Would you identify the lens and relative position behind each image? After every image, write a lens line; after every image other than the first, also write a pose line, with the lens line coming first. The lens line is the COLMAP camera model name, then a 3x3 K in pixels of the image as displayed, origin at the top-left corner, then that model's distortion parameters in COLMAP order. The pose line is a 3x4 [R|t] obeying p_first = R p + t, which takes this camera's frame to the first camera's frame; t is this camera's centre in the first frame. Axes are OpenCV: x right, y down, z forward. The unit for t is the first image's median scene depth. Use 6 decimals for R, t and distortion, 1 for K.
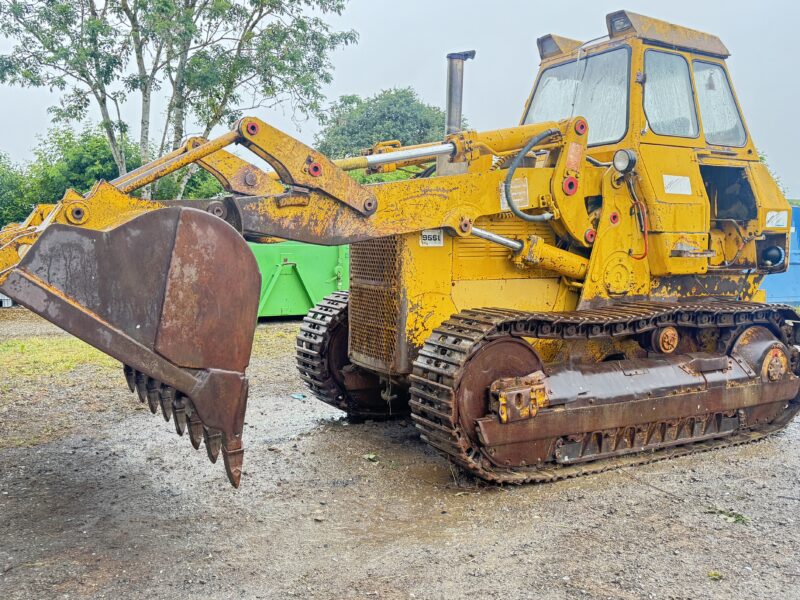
lens RADIAL K [[748.1, 0, 400.0], [0, 748.1, 300.0], [0, 0, 1]] dist [0.118161, -0.211934]
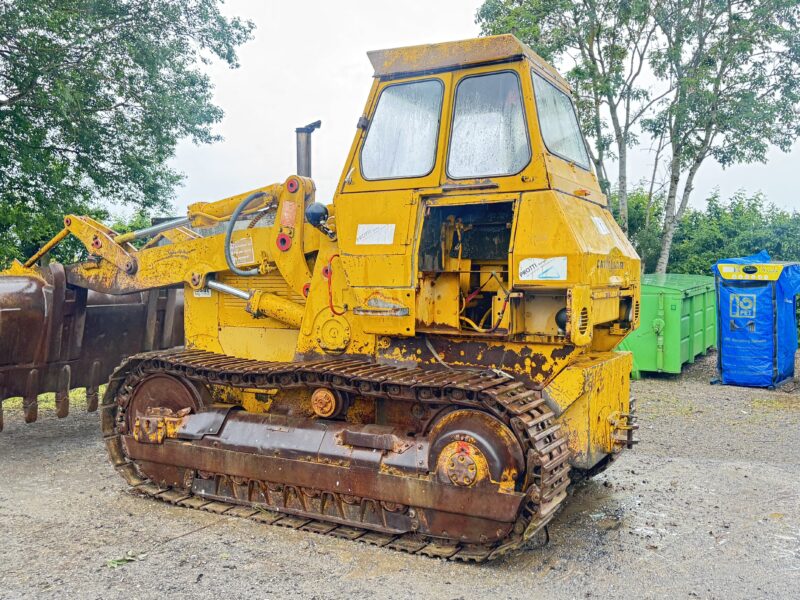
lens RADIAL K [[748.1, 0, 400.0], [0, 748.1, 300.0], [0, 0, 1]] dist [0.118161, -0.211934]
pose [[0.514805, 0.019989, -0.857074, 1.180559], [-0.072320, 0.997177, -0.020182, -0.060416], [0.854252, 0.072374, 0.514797, 0.594769]]
